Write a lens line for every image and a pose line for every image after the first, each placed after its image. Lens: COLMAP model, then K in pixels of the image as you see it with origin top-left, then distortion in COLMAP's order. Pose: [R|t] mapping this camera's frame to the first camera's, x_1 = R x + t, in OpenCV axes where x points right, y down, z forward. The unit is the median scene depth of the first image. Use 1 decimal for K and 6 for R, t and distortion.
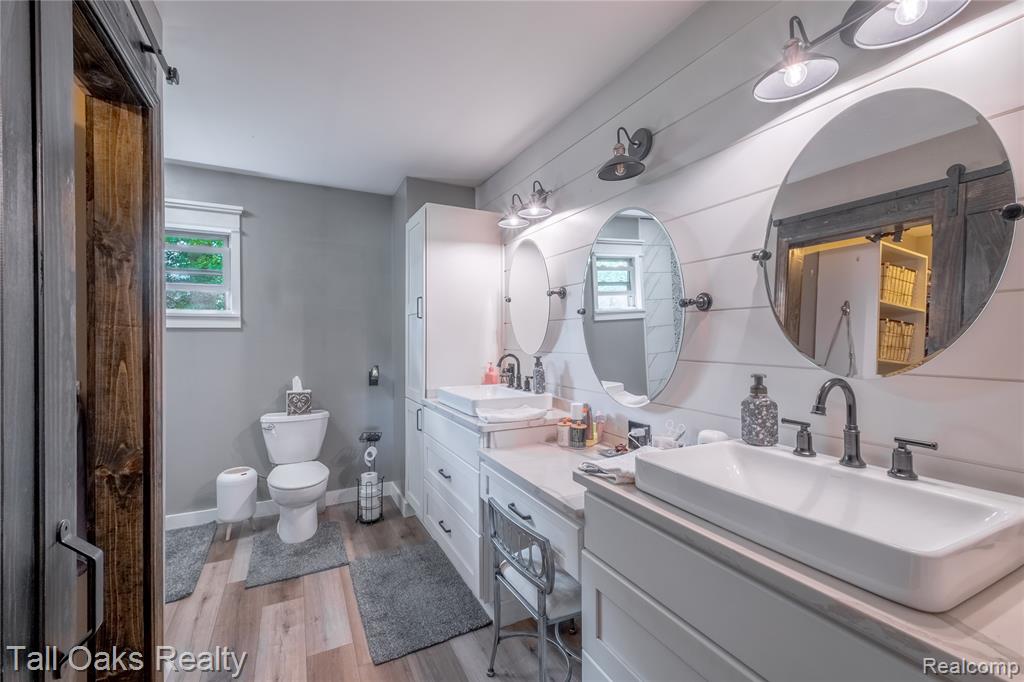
lens RADIAL K [[440.2, 0, 511.9], [0, 440.2, 343.2], [0, 0, 1]] dist [0.001444, -0.002273]
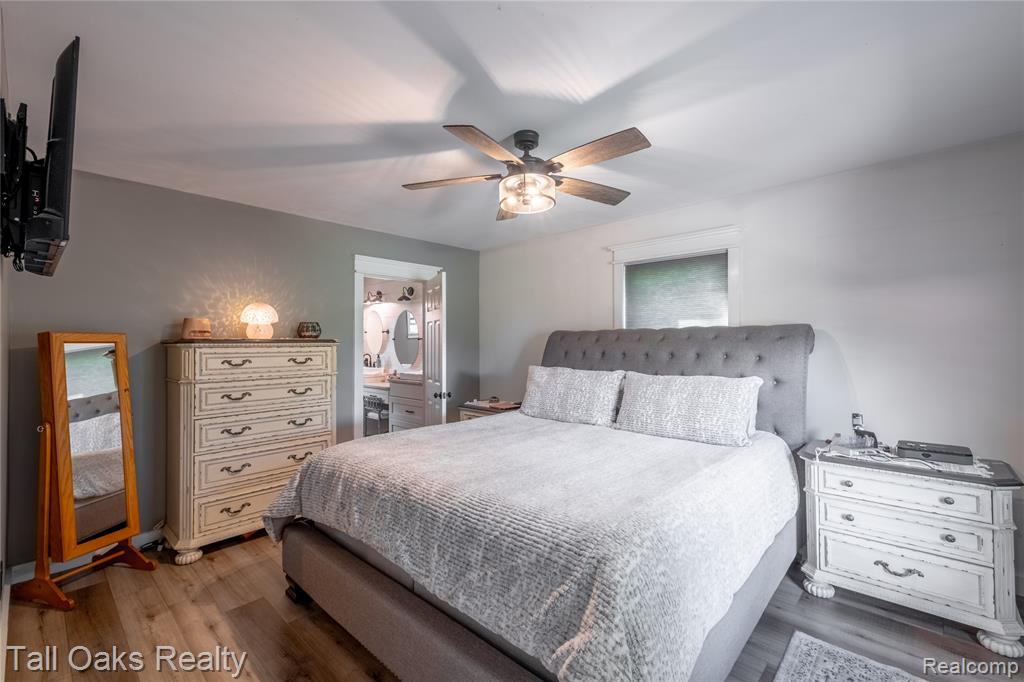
lens RADIAL K [[440.2, 0, 512.8], [0, 440.2, 341.3], [0, 0, 1]] dist [0.001444, -0.002273]
pose [[0.934270, 0.005682, 0.356521, -0.142047], [0.001046, 0.999825, -0.018677, -0.002287], [-0.356565, 0.017823, 0.934101, -1.946244]]
